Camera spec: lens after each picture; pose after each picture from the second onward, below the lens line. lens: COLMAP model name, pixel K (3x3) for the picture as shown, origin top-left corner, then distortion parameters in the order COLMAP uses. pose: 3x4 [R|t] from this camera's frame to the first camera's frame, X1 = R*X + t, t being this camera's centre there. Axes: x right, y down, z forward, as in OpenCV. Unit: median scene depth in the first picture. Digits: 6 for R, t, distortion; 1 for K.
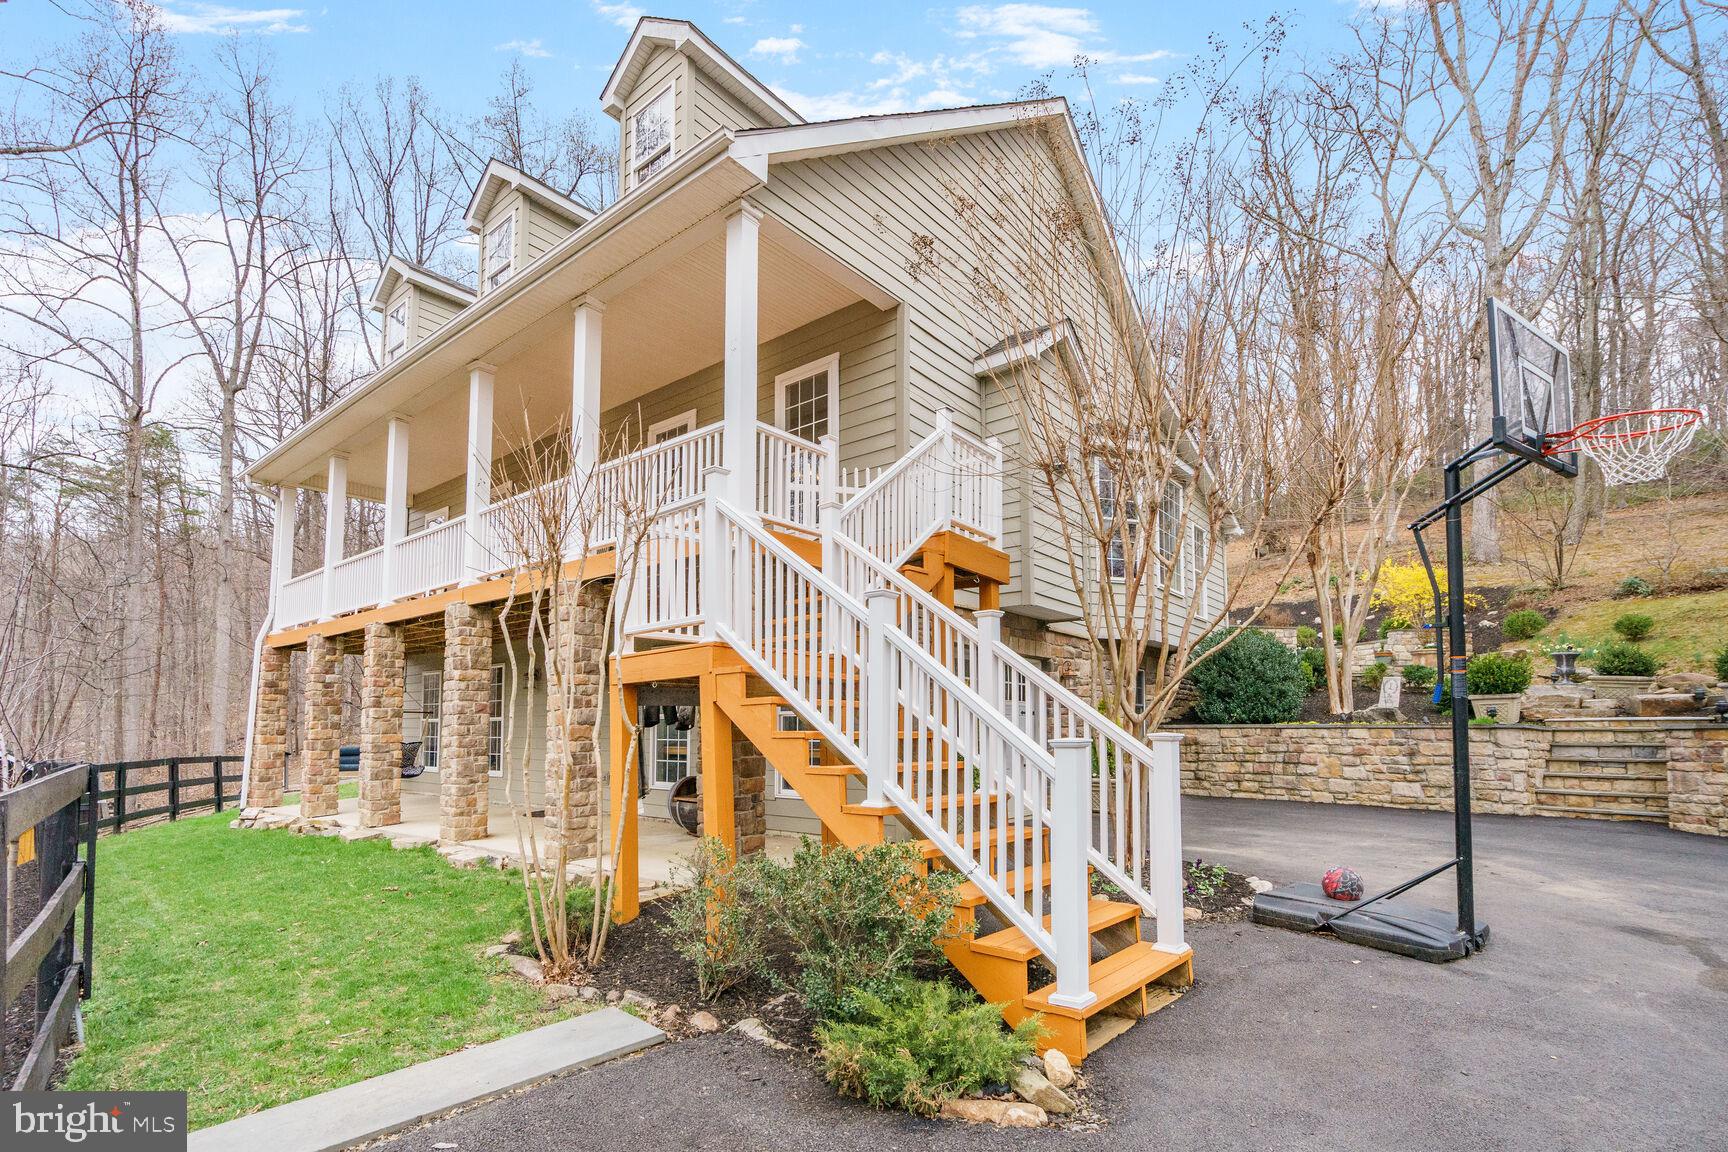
lens RADIAL K [[810.2, 0, 861.3], [0, 810.2, 662.0], [0, 0, 1]] dist [-0.002074, -0.000207]
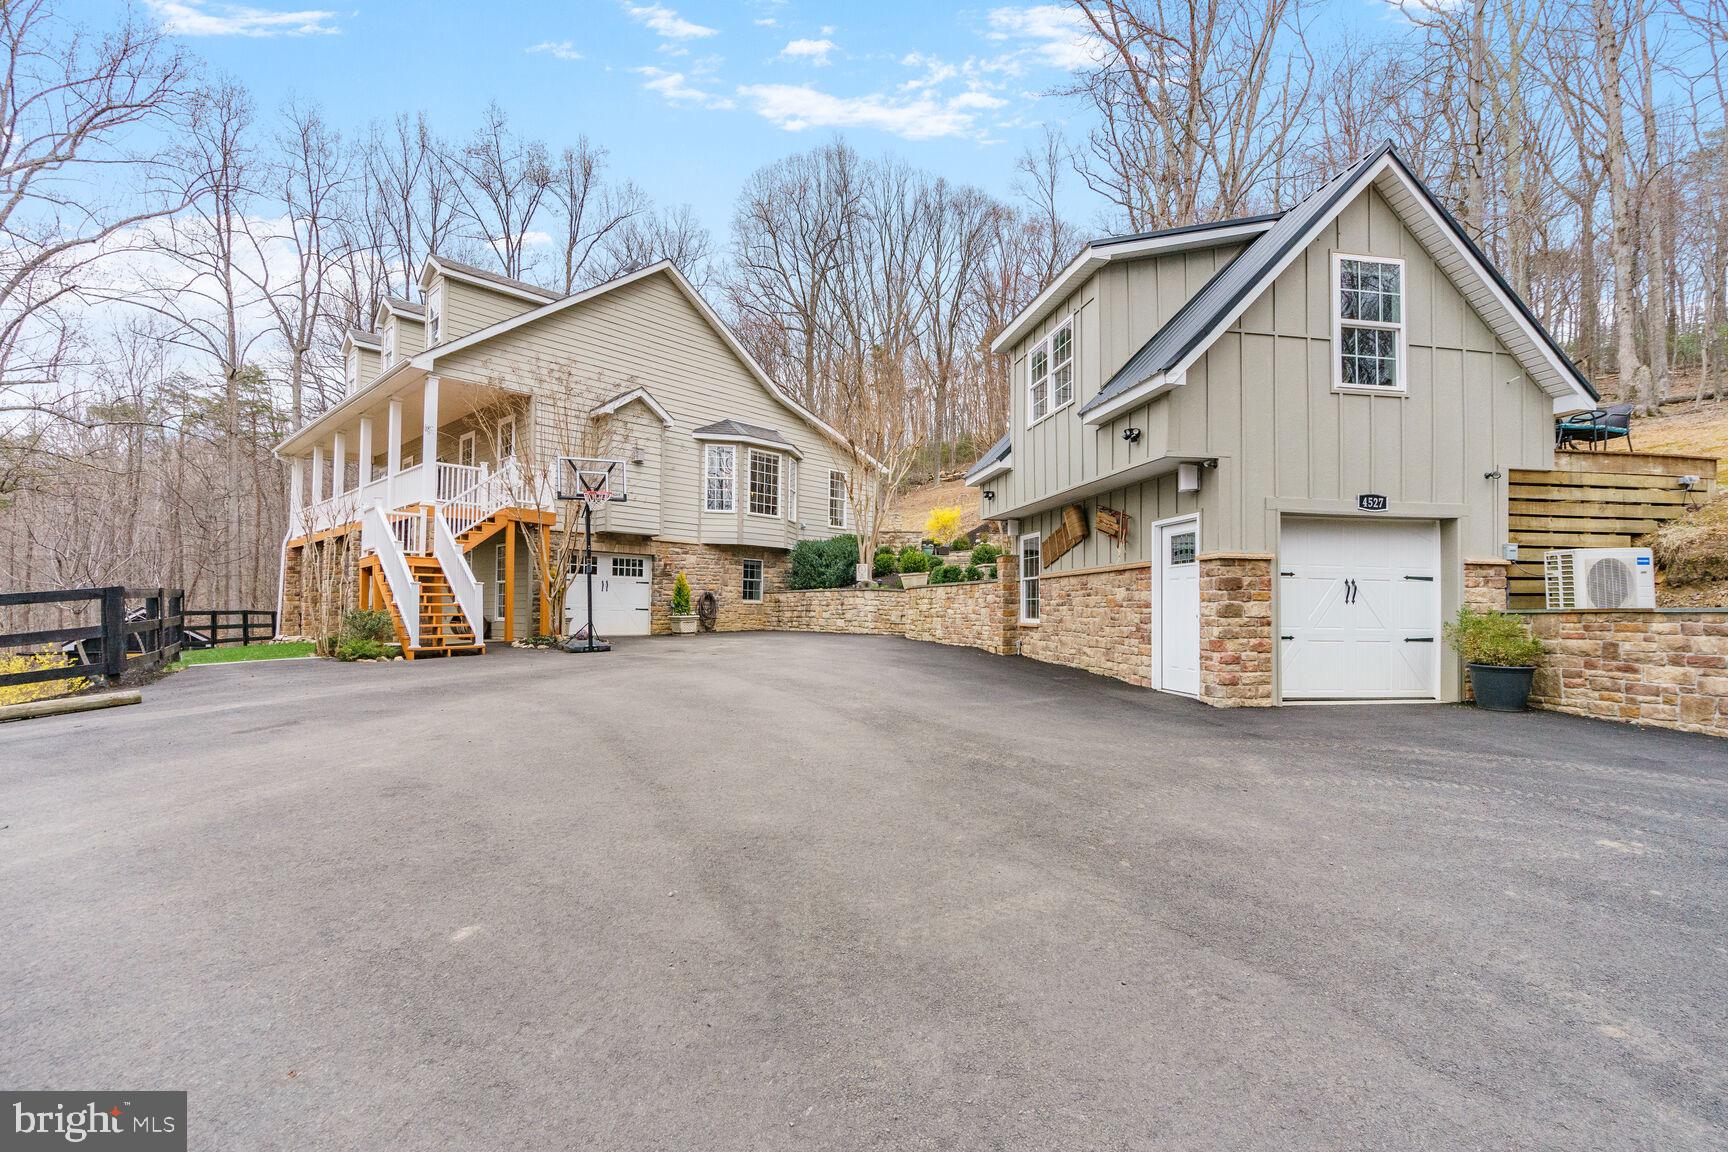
lens RADIAL K [[772.8, 0, 861.8], [0, 772.8, 569.9], [0, 0, 1]] dist [-0.002509, 0.000155]
pose [[0.997884, -0.000139, -0.065020, 0.273327], [0.002166, 0.999514, 0.031099, -0.007995], [0.064985, -0.031174, 0.997399, -0.265946]]
